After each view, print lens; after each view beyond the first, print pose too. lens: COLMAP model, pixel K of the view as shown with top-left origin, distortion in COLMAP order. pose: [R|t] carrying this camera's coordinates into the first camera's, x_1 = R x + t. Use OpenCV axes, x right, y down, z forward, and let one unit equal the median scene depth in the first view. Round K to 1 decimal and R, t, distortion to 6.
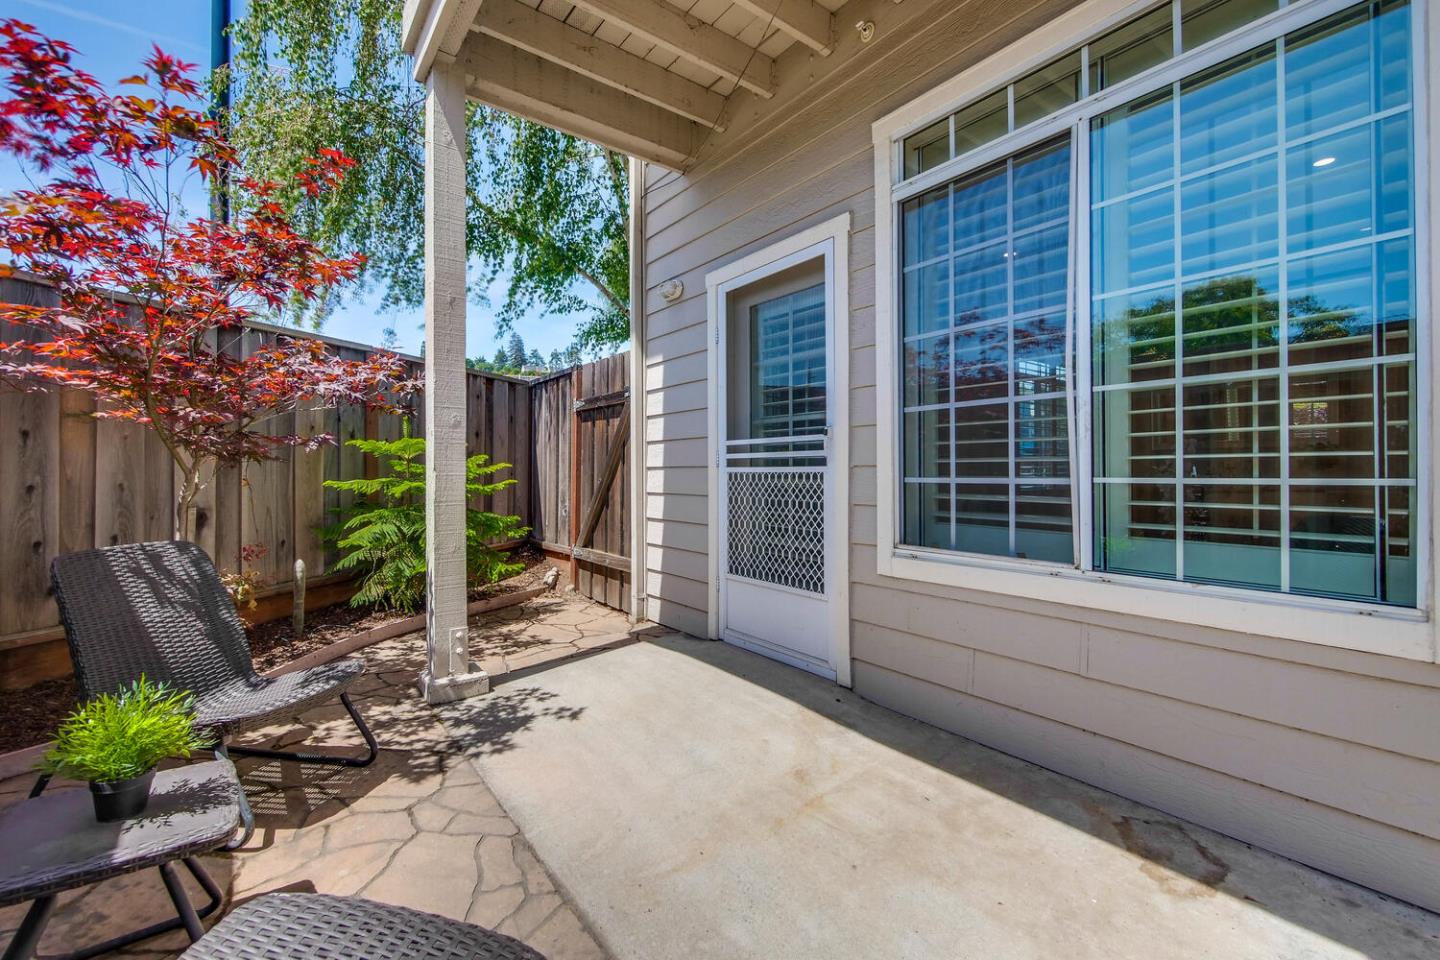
lens RADIAL K [[612.7, 0, 730.4], [0, 612.7, 467.1], [0, 0, 1]] dist [-0.003270, 0.000521]
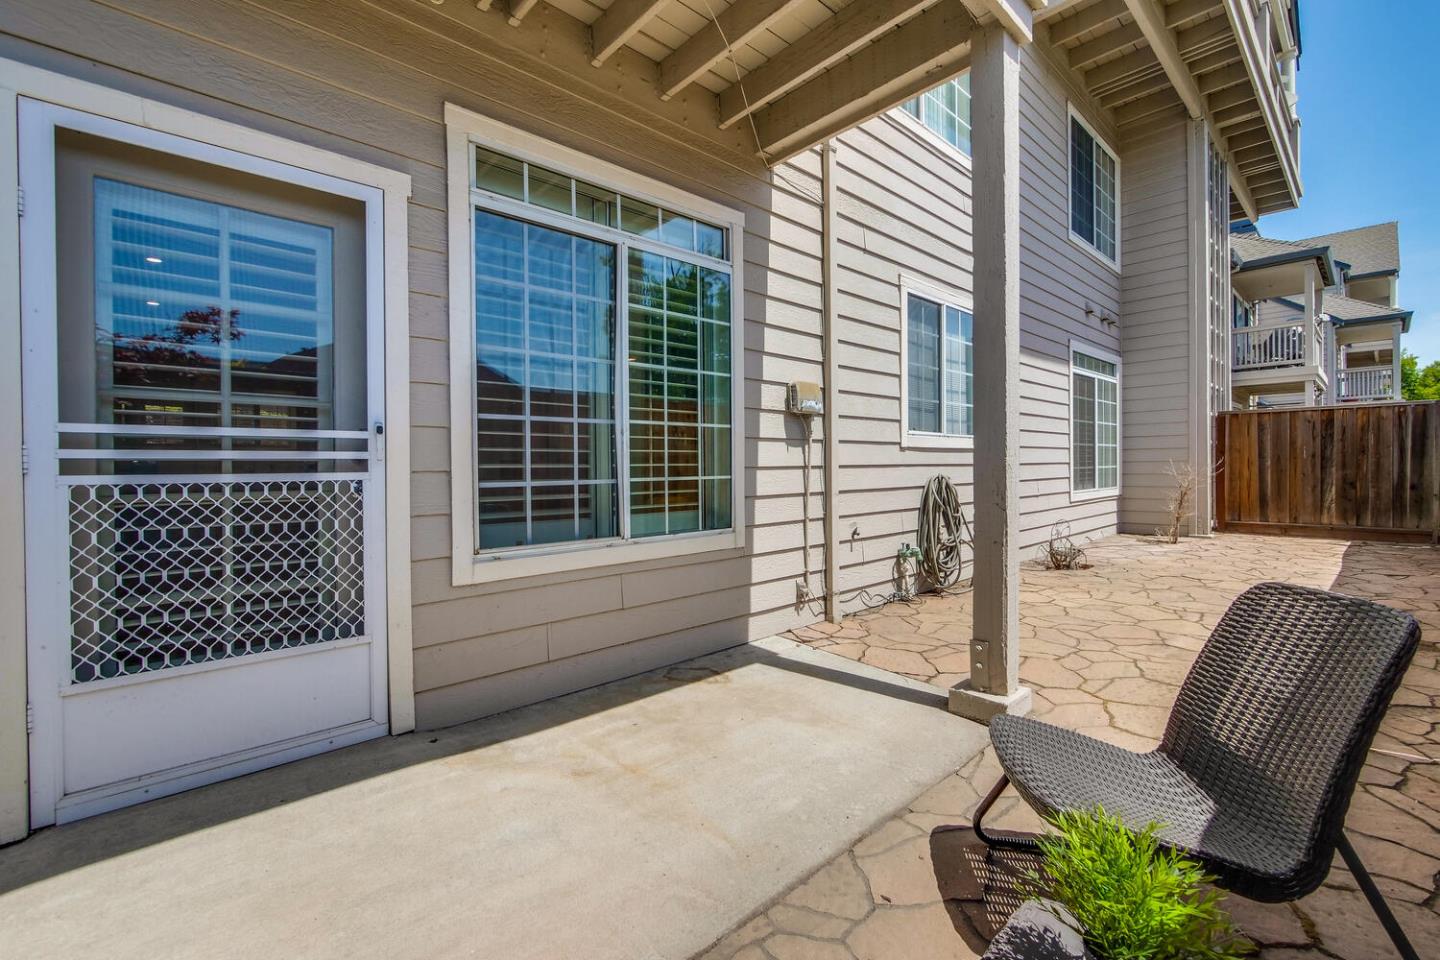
lens RADIAL K [[612.7, 0, 714.6], [0, 612.7, 466.4], [0, 0, 1]] dist [-0.003270, 0.000521]
pose [[-0.079686, -0.000081, 0.996820, -0.772219], [0.000505, 1.000000, 0.000122, -0.010670], [-0.996820, 0.000513, -0.079686, 0.714654]]
